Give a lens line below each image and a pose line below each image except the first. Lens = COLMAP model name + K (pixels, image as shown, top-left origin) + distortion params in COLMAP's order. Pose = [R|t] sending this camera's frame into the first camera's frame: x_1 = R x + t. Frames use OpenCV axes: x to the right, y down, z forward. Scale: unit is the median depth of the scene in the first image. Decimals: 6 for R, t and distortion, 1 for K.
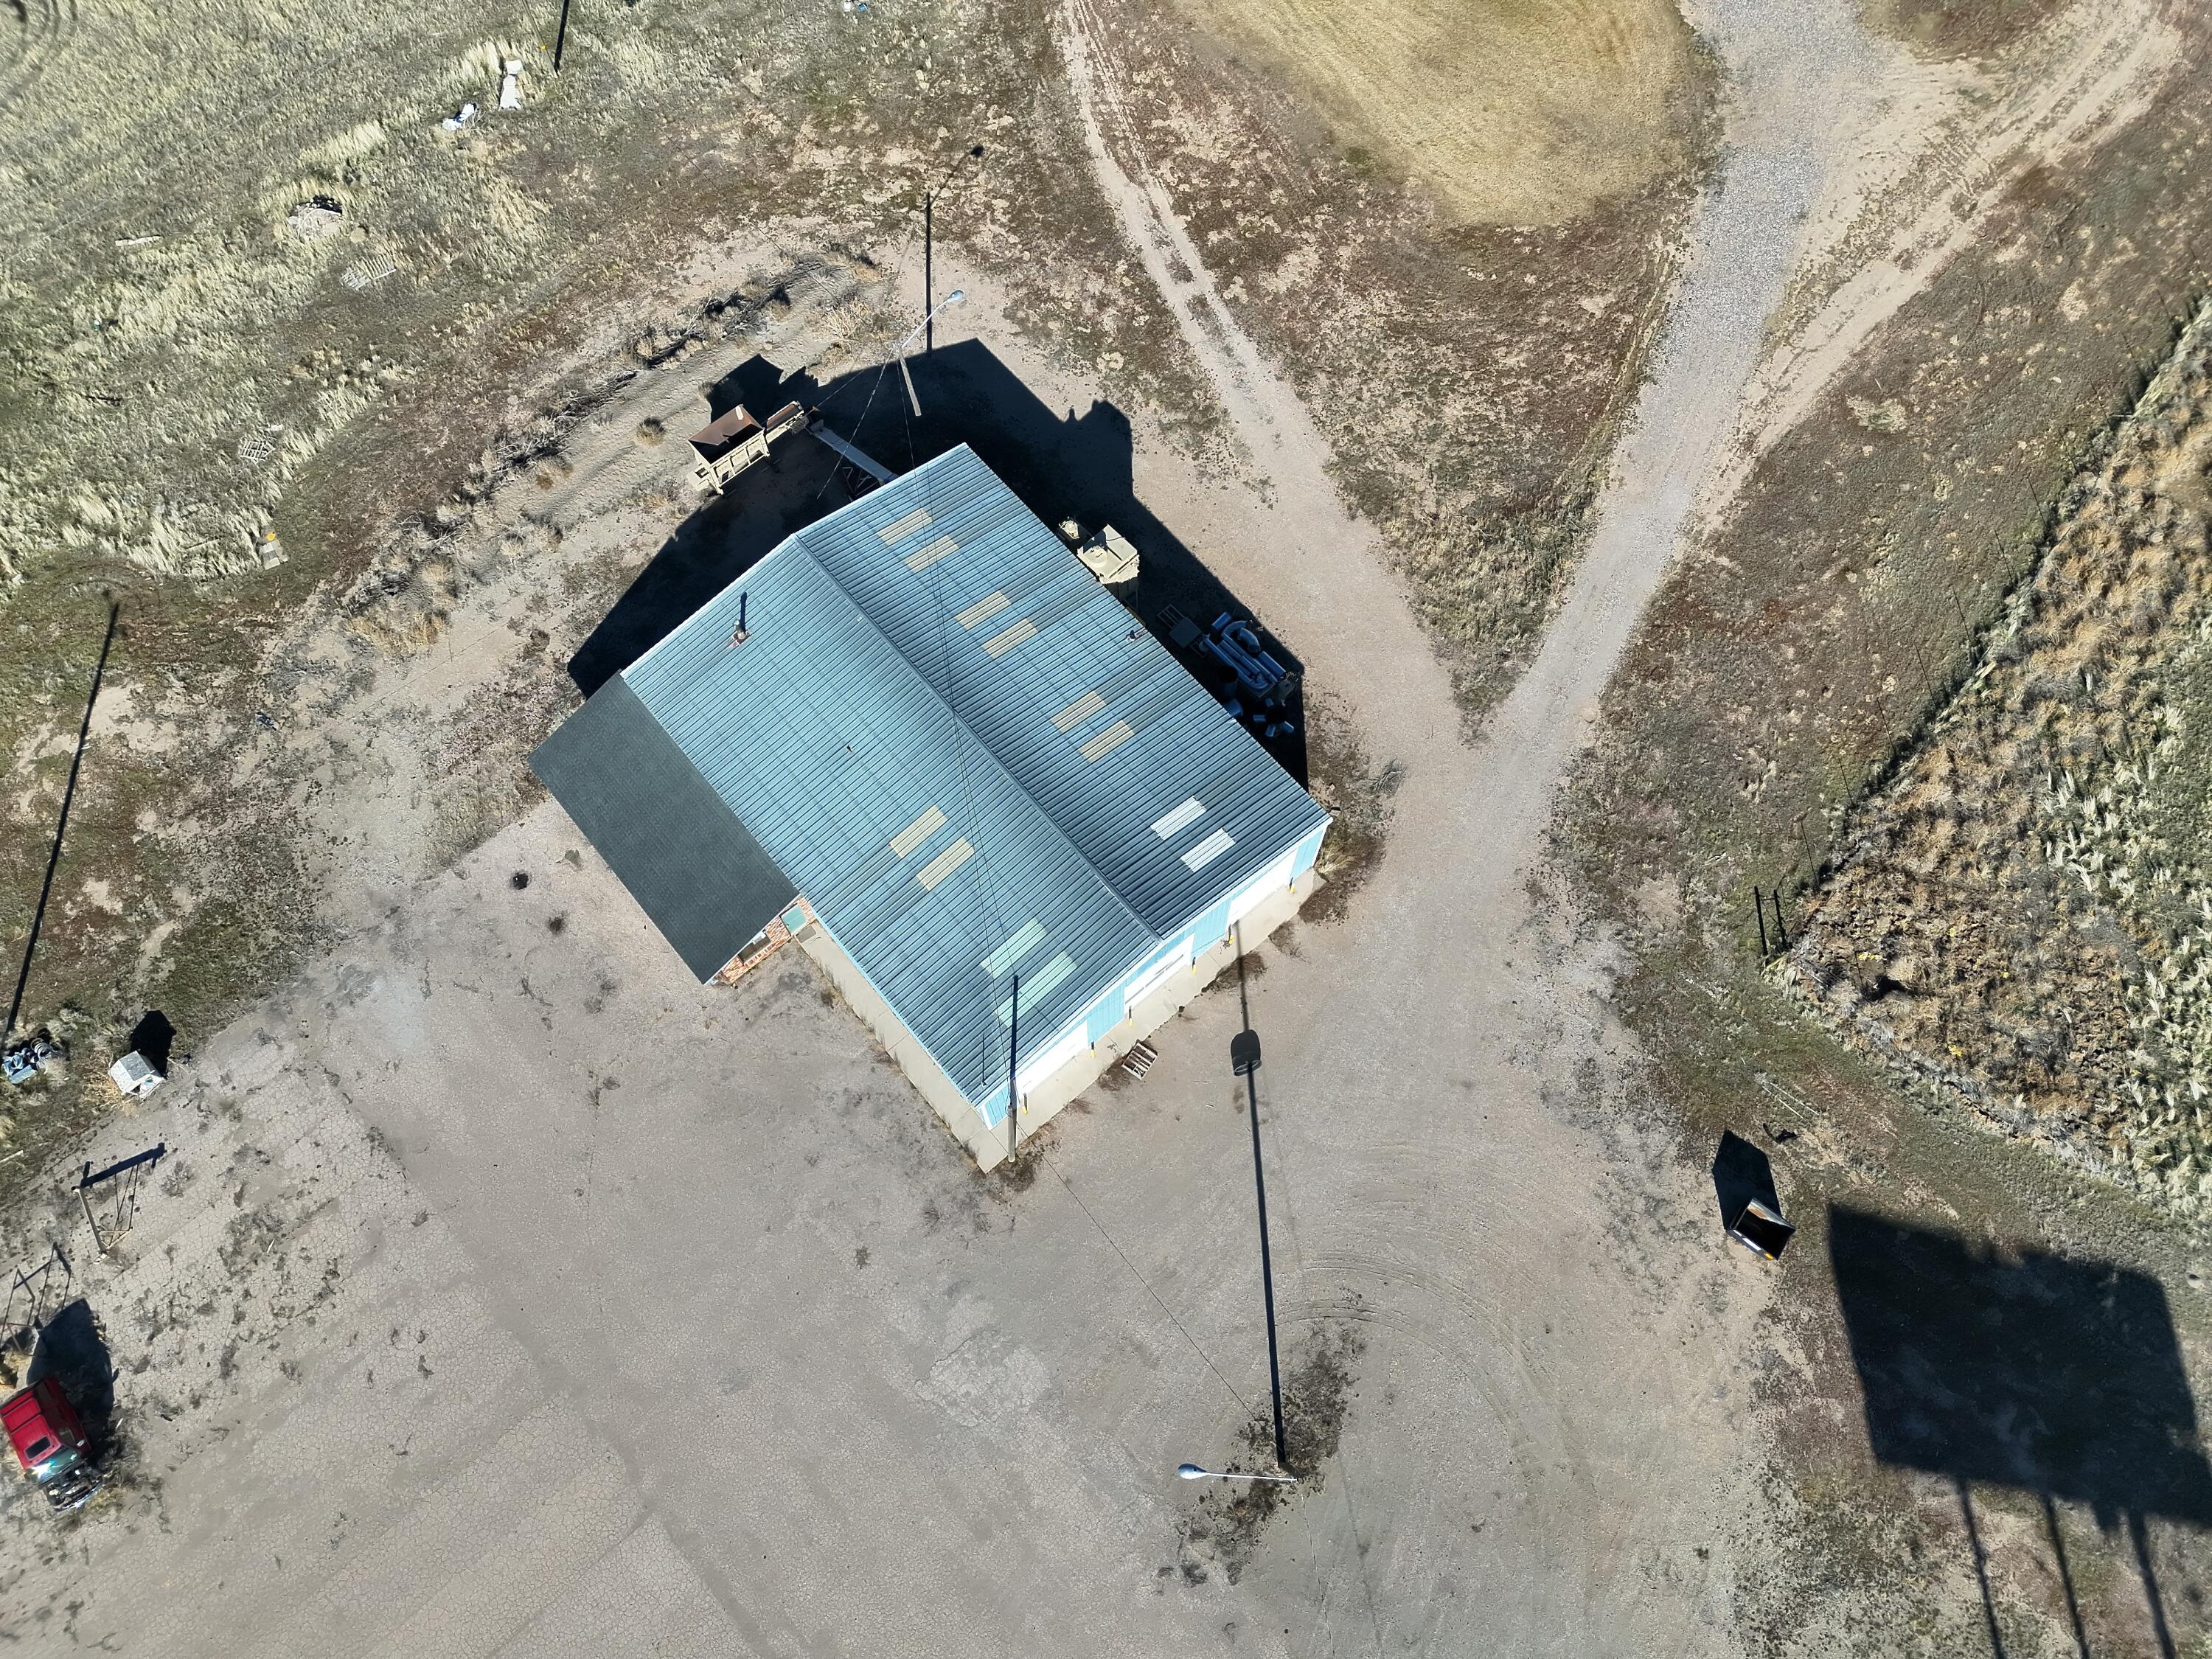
lens RADIAL K [[1546.2, 0, 1107.1], [0, 1546.2, 828.1], [0, 0, 1]] dist [0.072775, -0.065477]
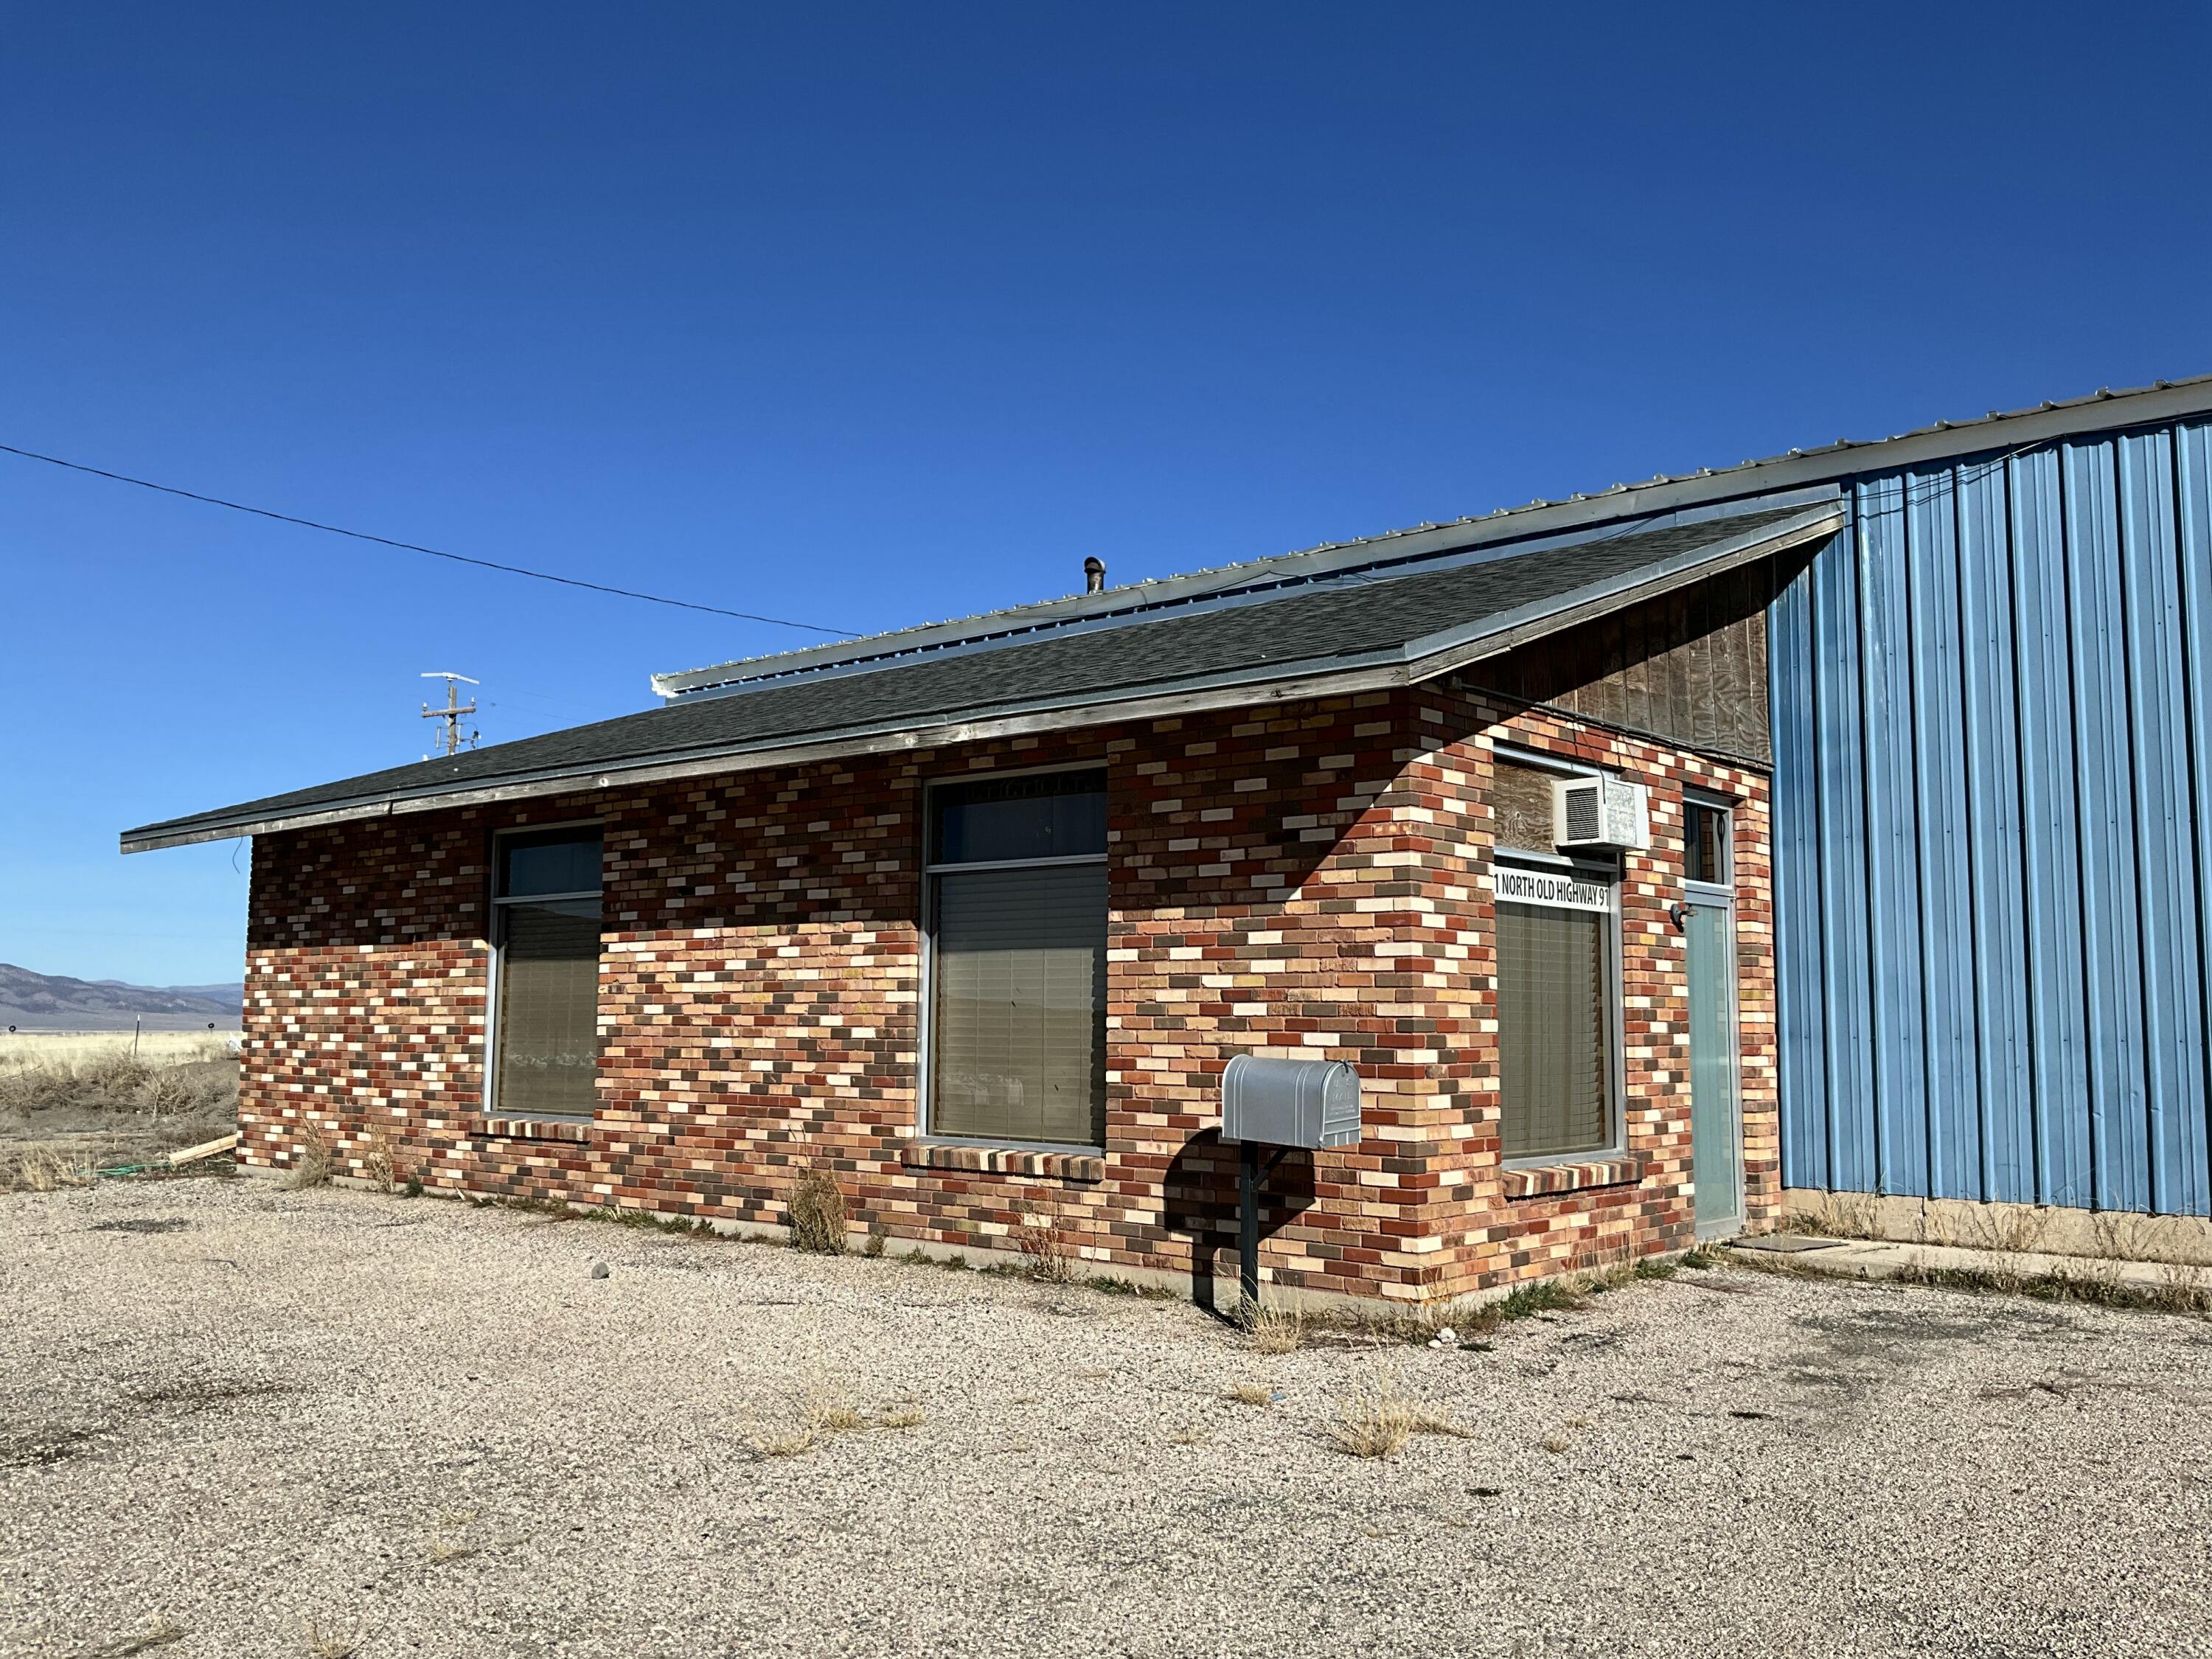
lens RADIAL K [[1821.8, 0, 1097.8], [0, 1821.8, 825.3], [0, 0, 1]] dist [0.083938, -0.161127]
pose [[0.988085, 0.022475, 0.152256, -0.255733], [0.139144, 0.292329, -0.946141, 0.186042], [-0.065774, 0.956054, 0.285719, 0.837117]]
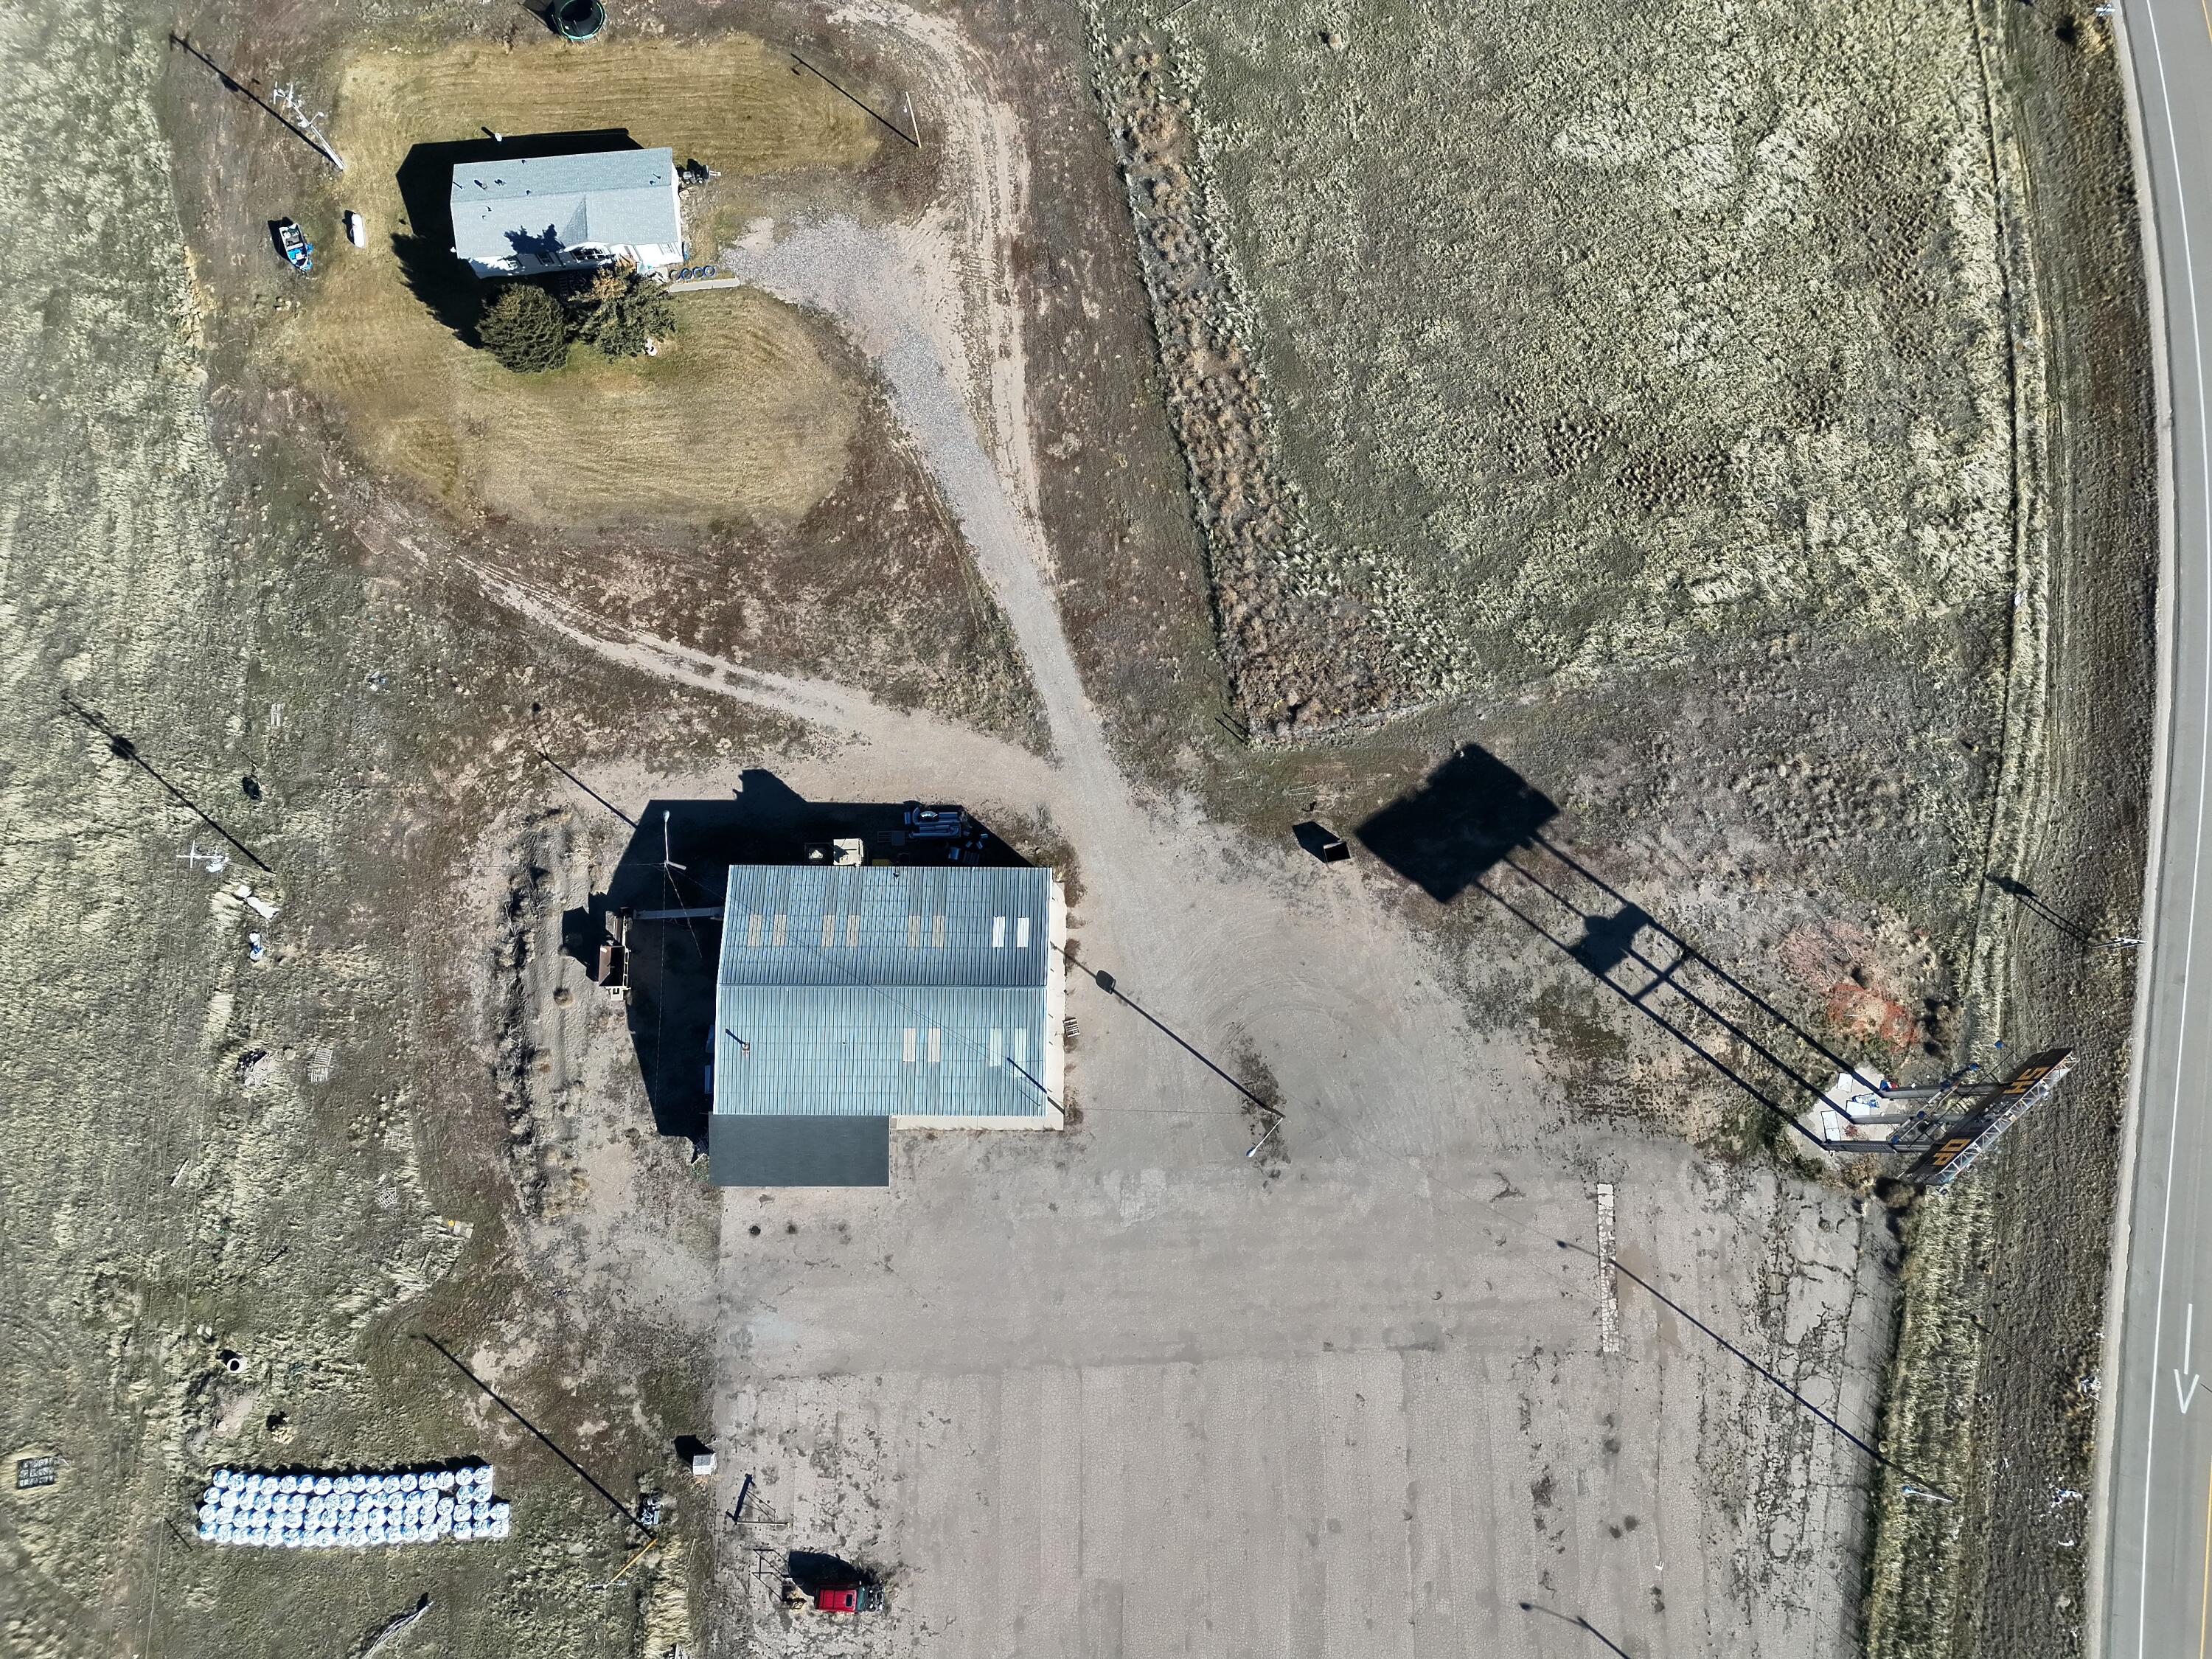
lens RADIAL K [[1546.2, 0, 1106.6], [0, 1546.2, 831.6], [0, 0, 1]] dist [0.072775, -0.065477]
pose [[0.653051, -0.741294, 0.154944, -0.056364], [0.694814, 0.667870, 0.266801, -0.419955], [-0.301260, -0.066578, 0.951215, -0.680827]]
